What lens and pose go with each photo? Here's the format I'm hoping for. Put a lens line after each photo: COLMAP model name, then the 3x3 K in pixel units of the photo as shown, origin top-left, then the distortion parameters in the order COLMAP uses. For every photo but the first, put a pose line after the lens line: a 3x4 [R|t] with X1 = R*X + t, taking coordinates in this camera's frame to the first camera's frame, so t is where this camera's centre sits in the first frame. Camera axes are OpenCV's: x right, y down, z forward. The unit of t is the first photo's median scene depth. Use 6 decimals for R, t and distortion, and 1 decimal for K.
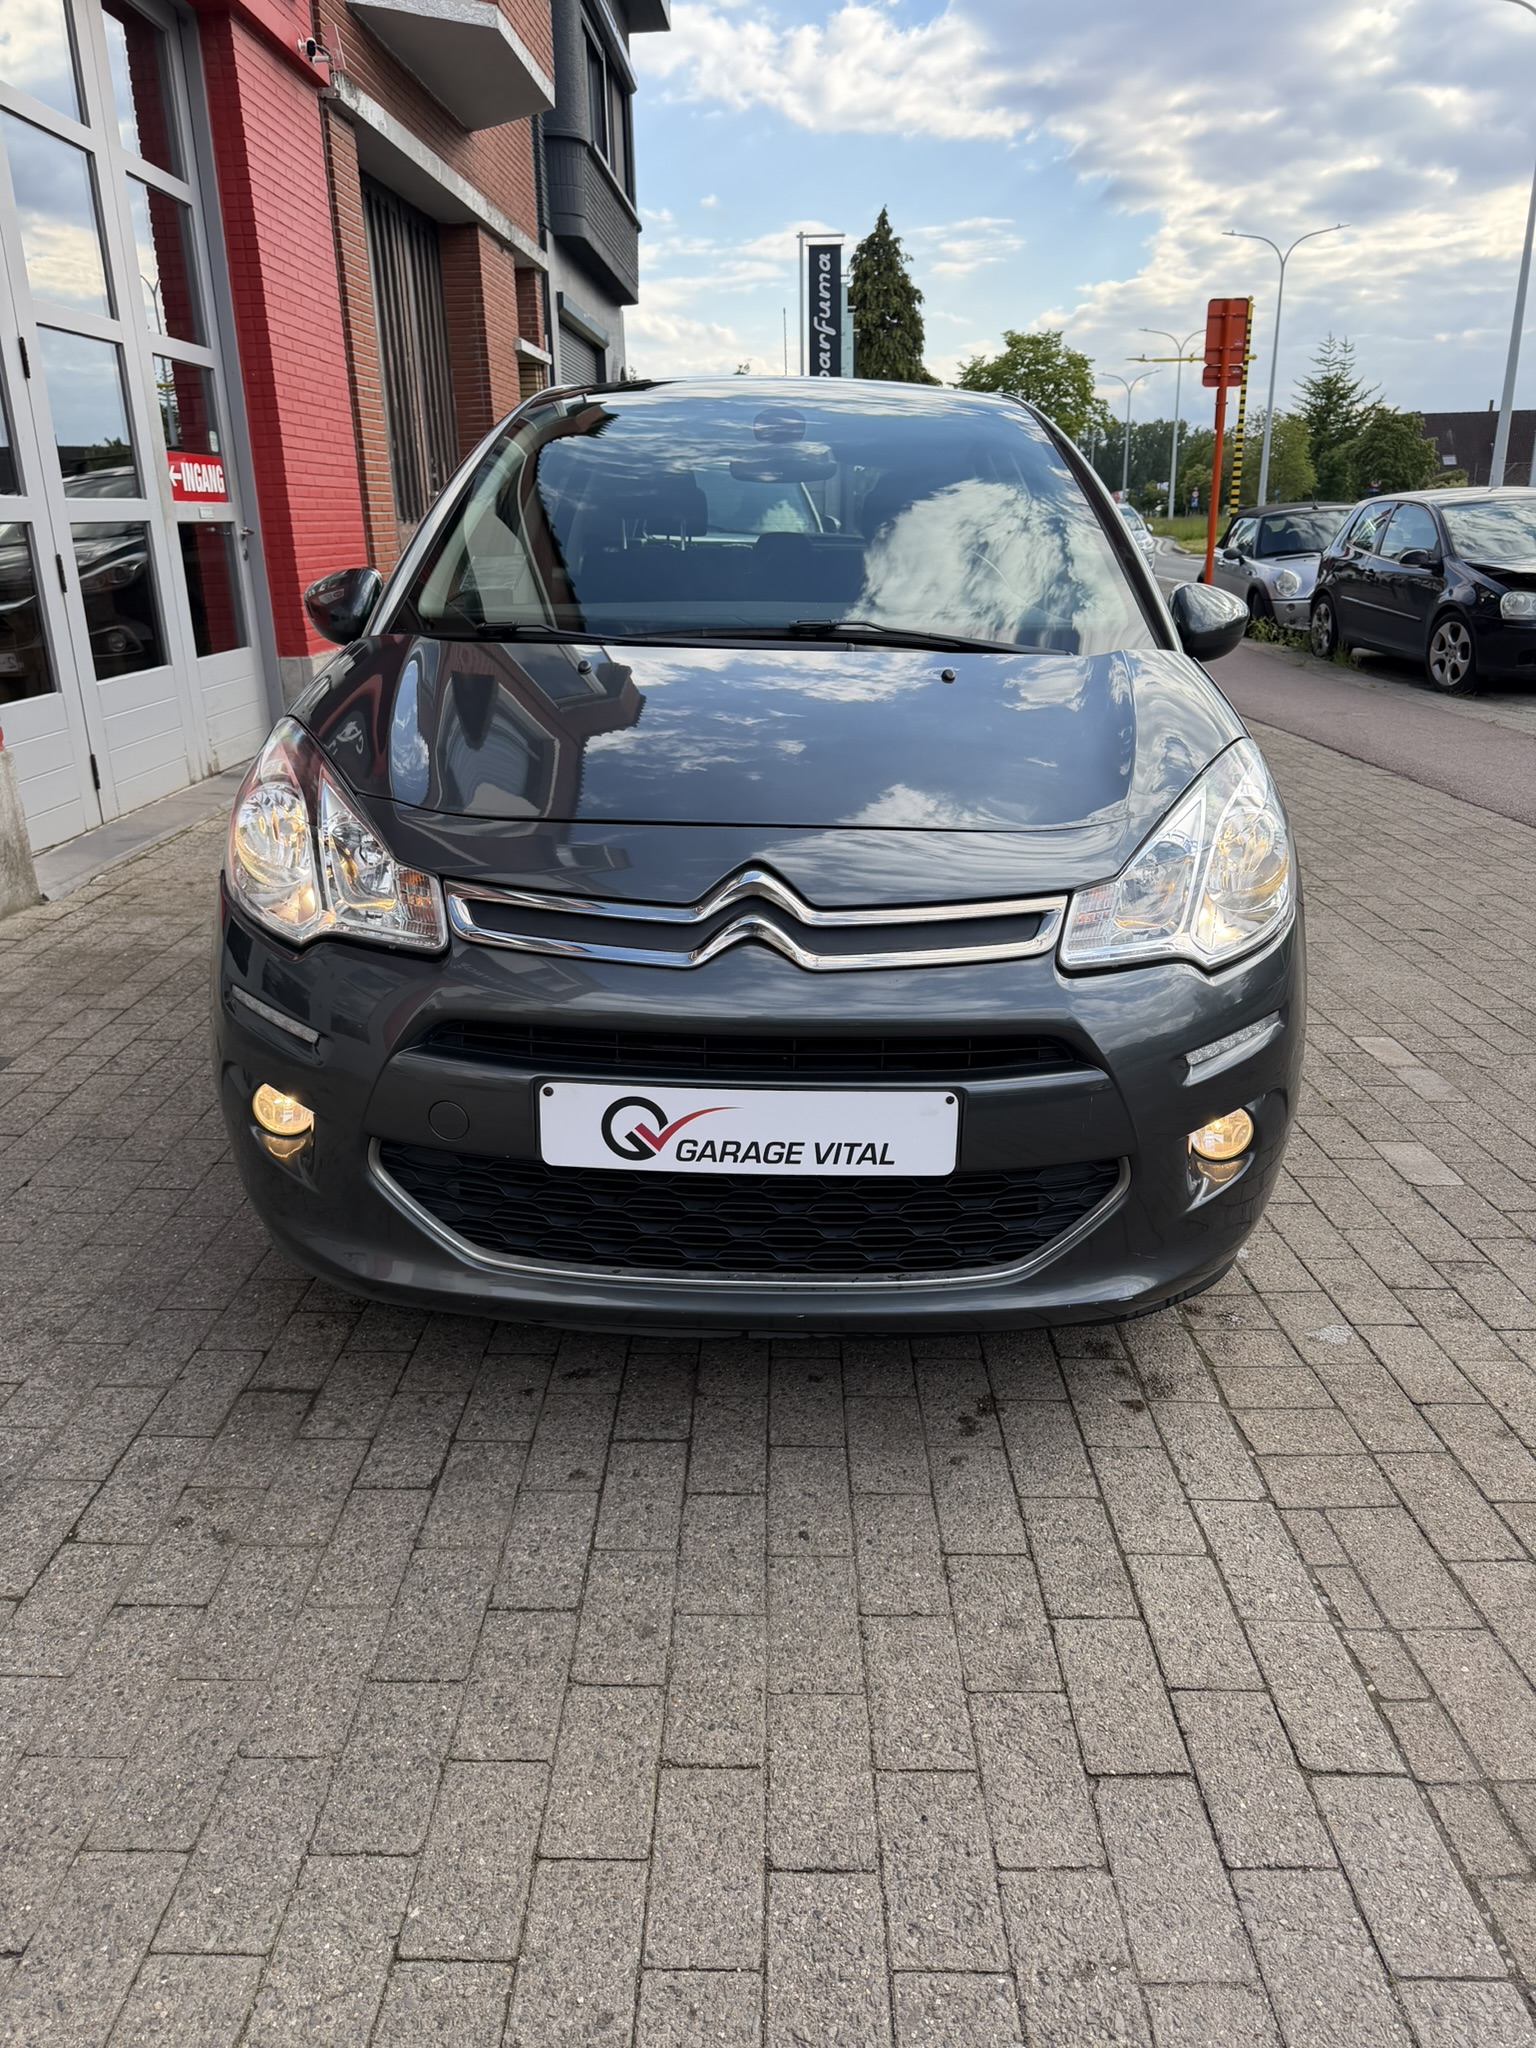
lens RADIAL K [[1451.4, 0, 758.8], [0, 1451.4, 1023.4], [0, 0, 1]] dist [0.043885, -0.054433]
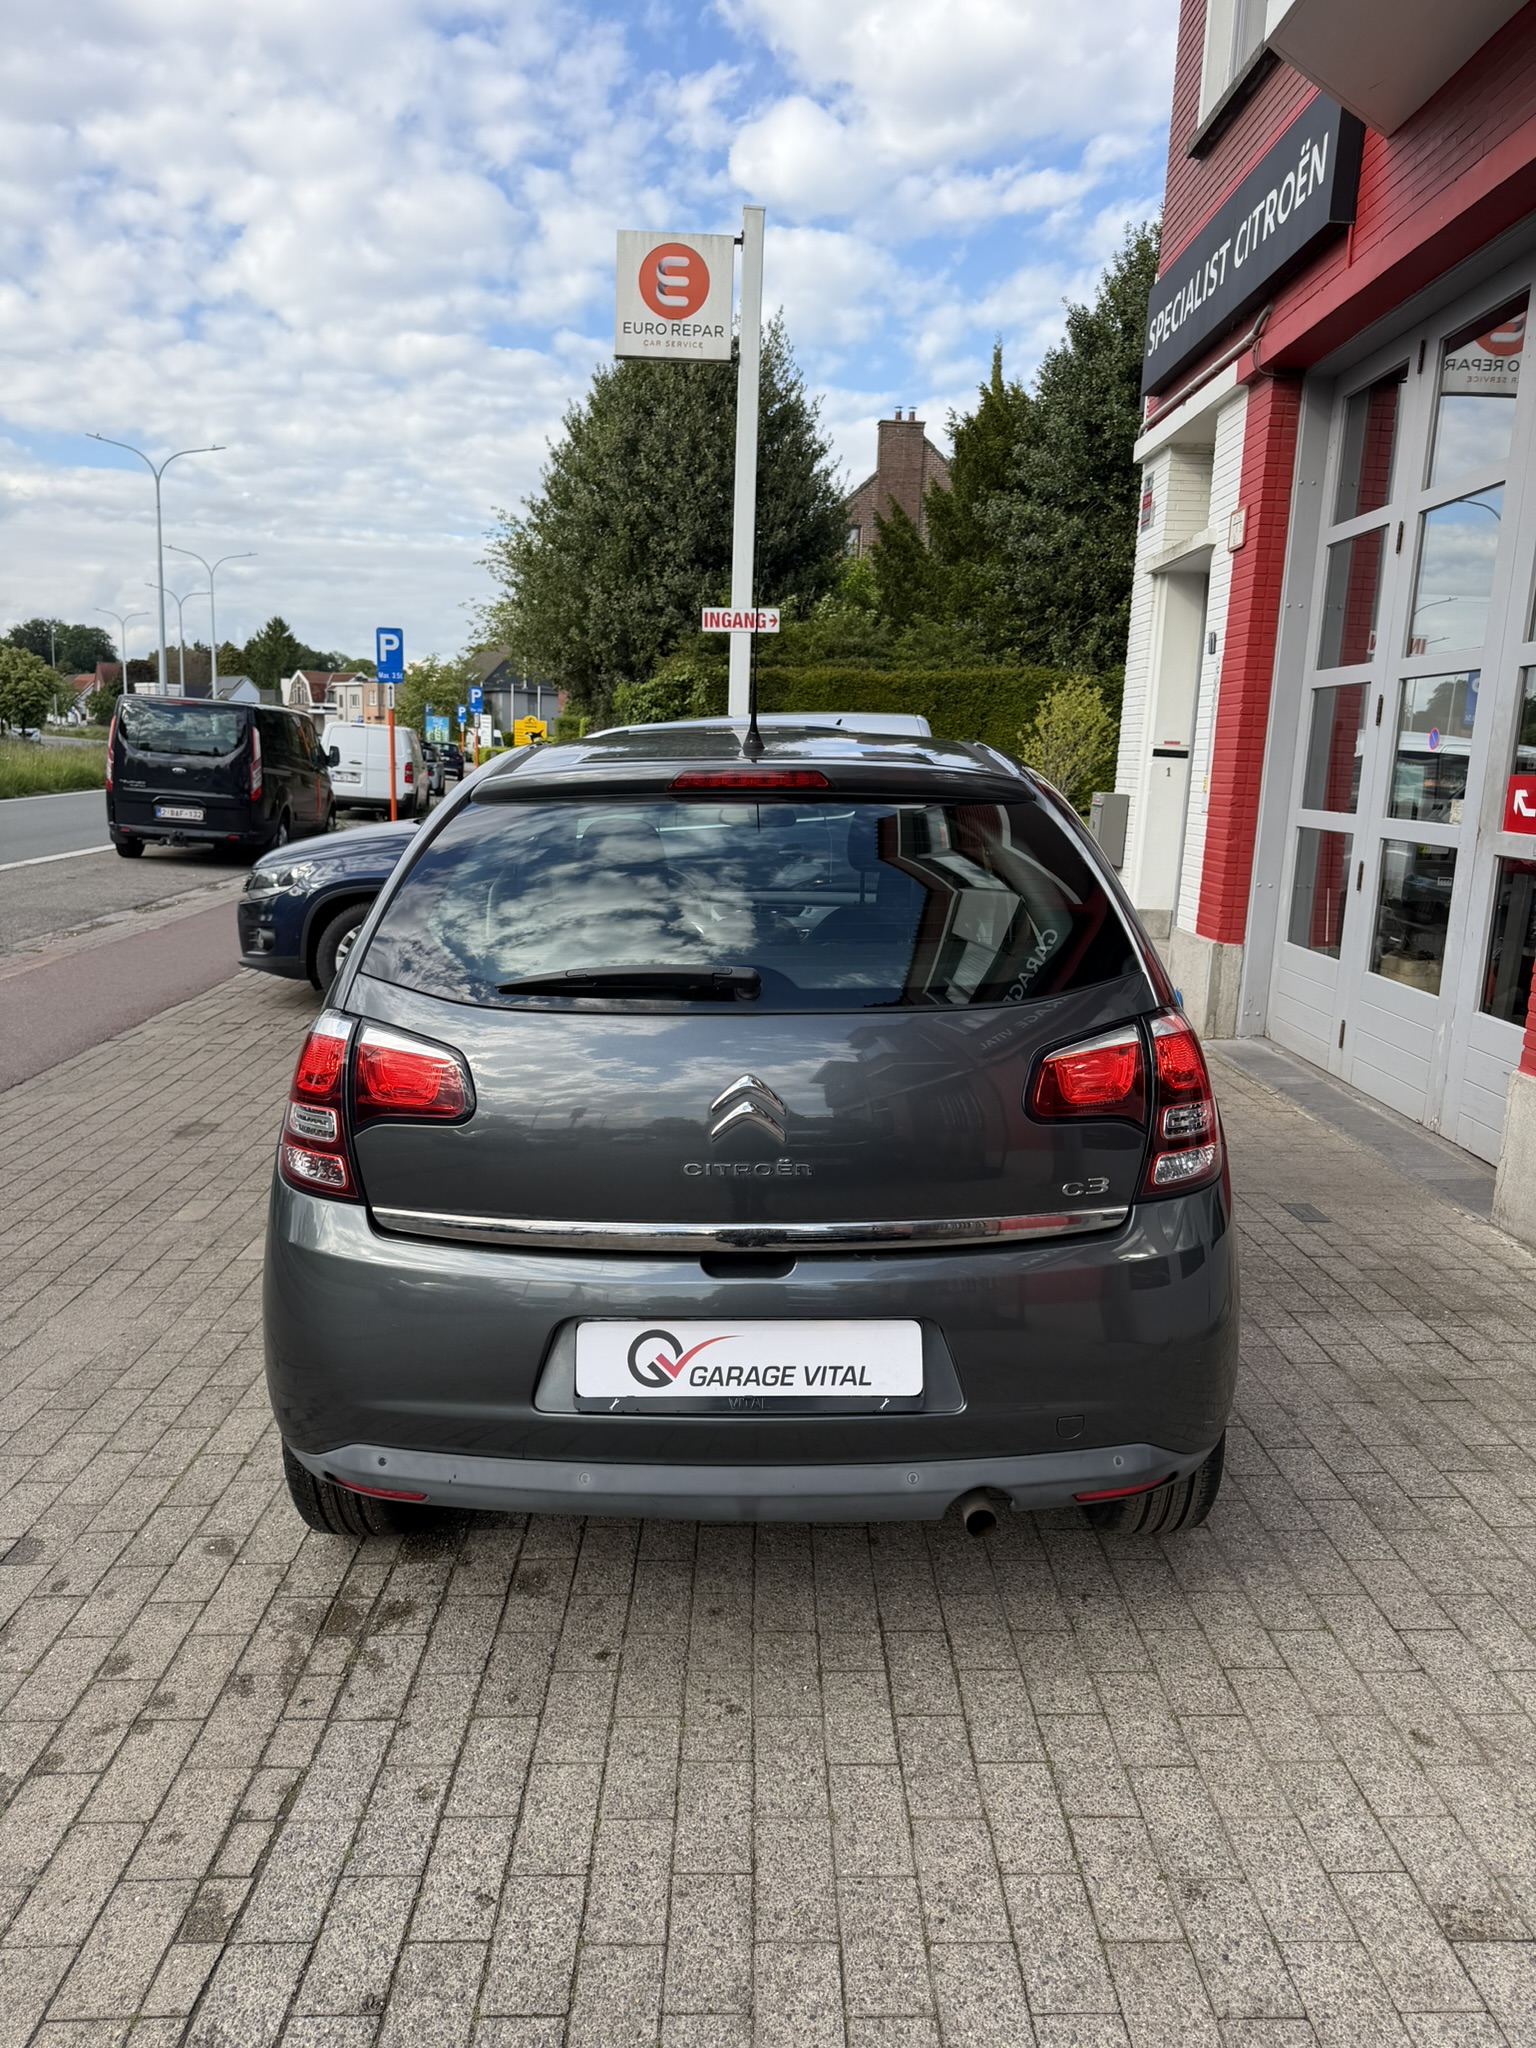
lens RADIAL K [[1451.4, 0, 769.9], [0, 1451.4, 1028.1], [0, 0, 1]] dist [0.043885, -0.054433]
pose [[-0.999828, -0.009825, -0.015729, 0.033274], [-0.016281, 0.871166, 0.490719, -1.306647], [0.008881, 0.490891, -0.871176, 3.417654]]
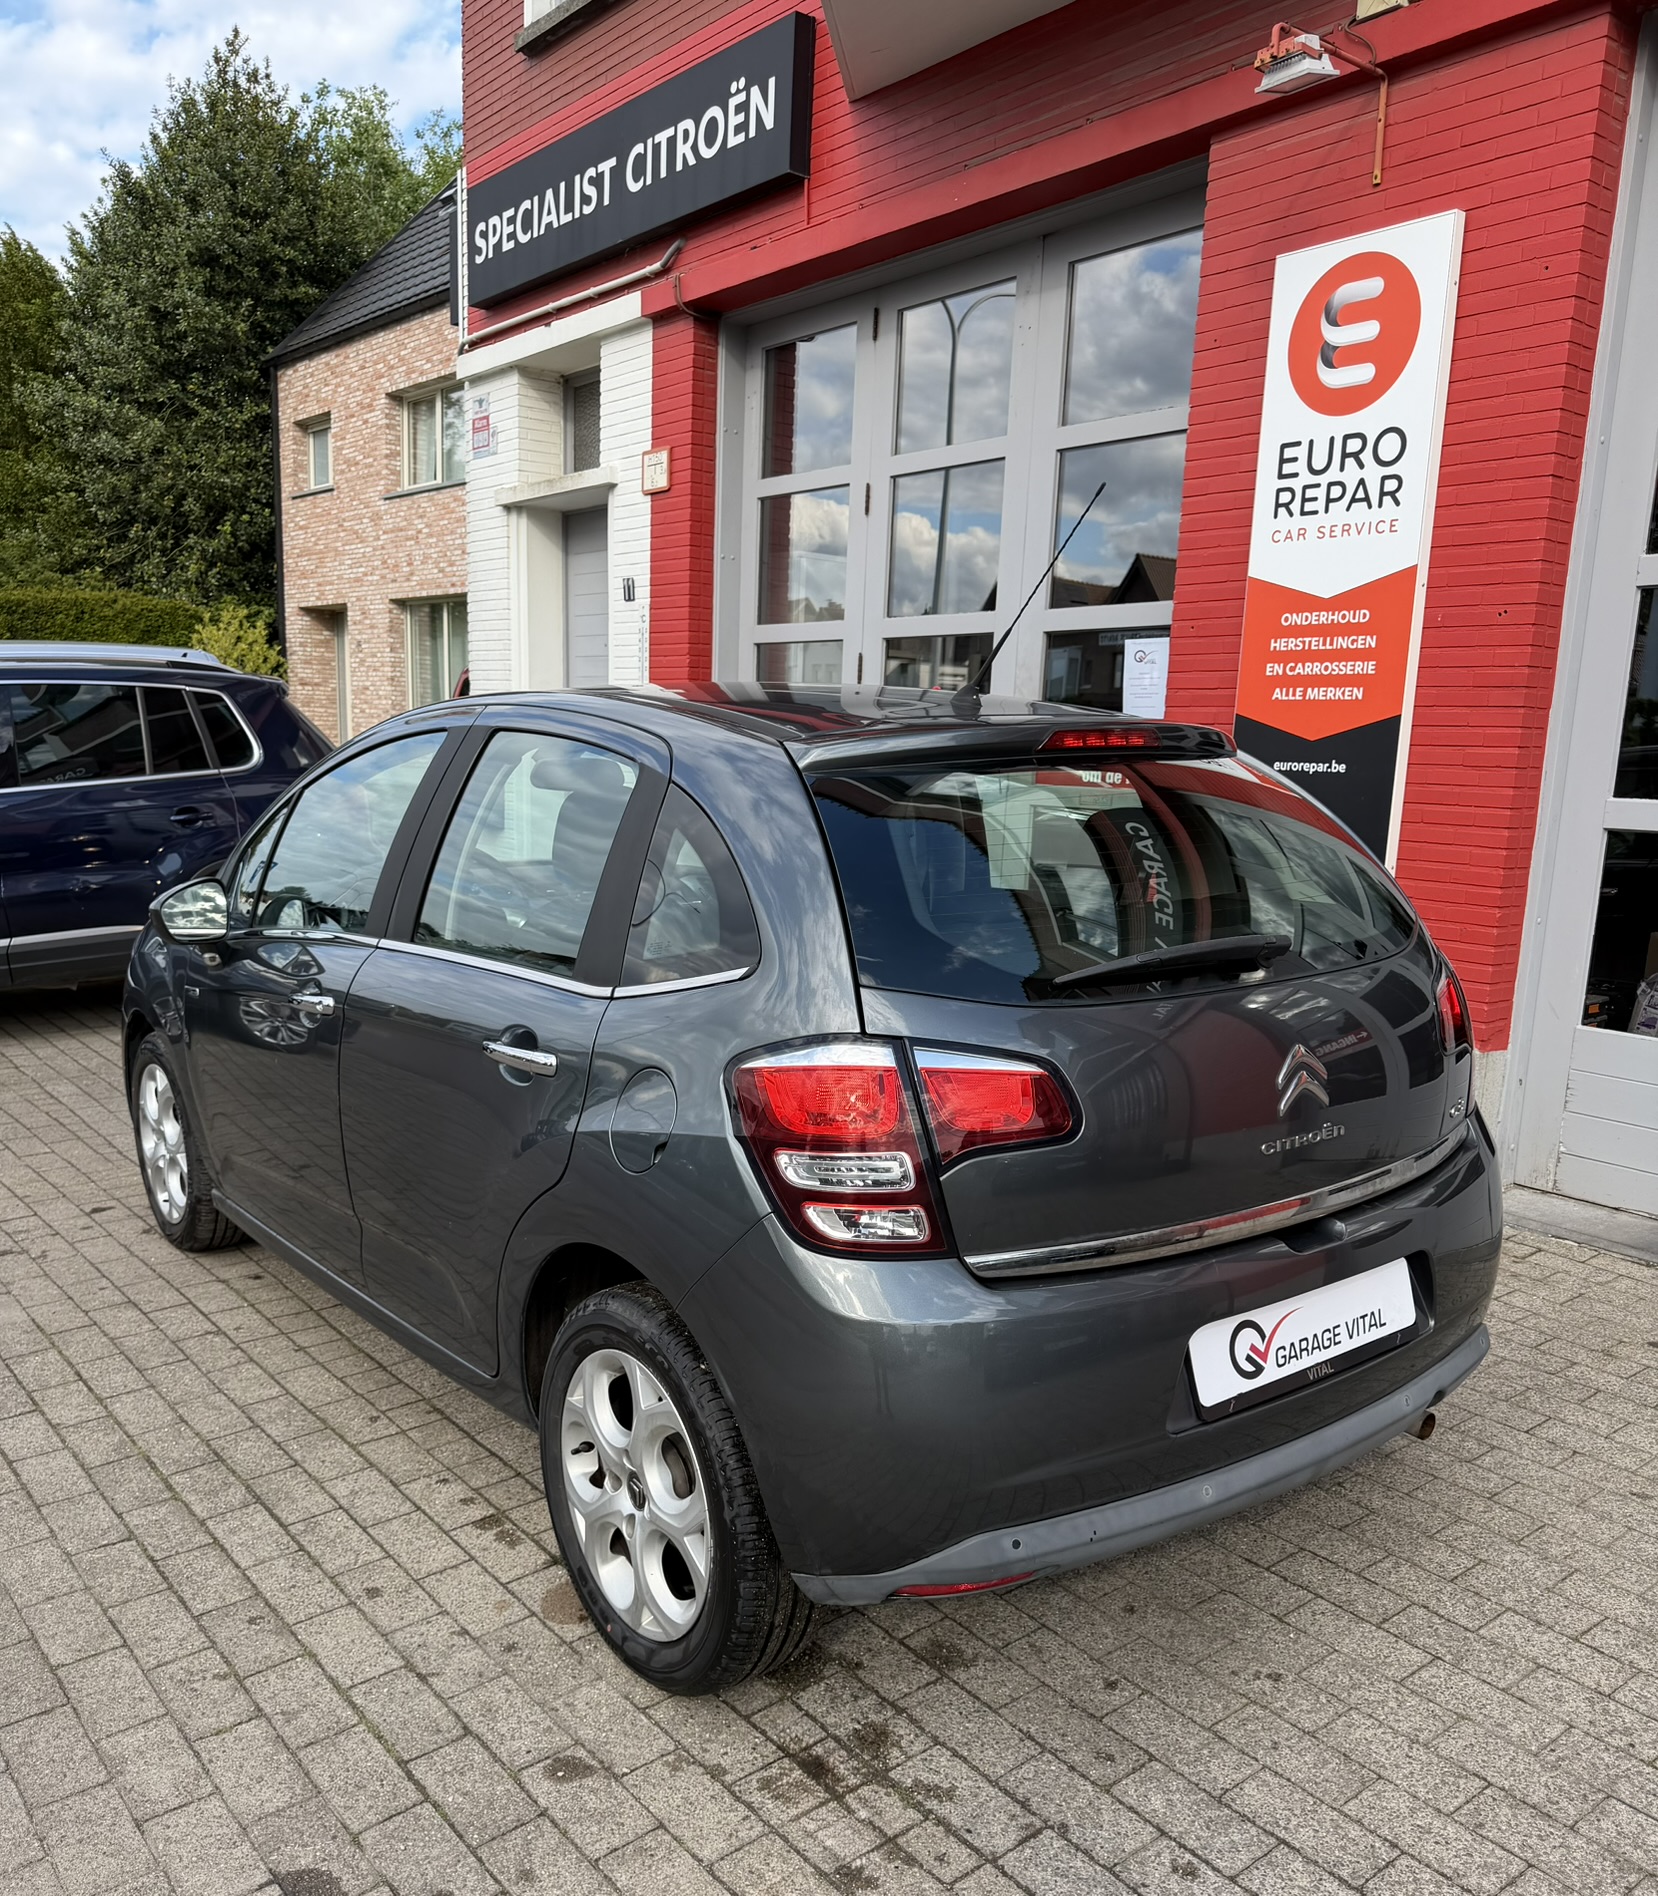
lens RADIAL K [[1561.5, 0, 825.1], [0, 1561.5, 1071.0], [0, 0, 1]] dist [0.040155, -0.051105]
pose [[-0.781867, 0.125692, -0.610643, 0.967700], [-0.215431, 0.864662, 0.453817, -1.181875], [0.585041, 0.486376, -0.648973, 3.060977]]
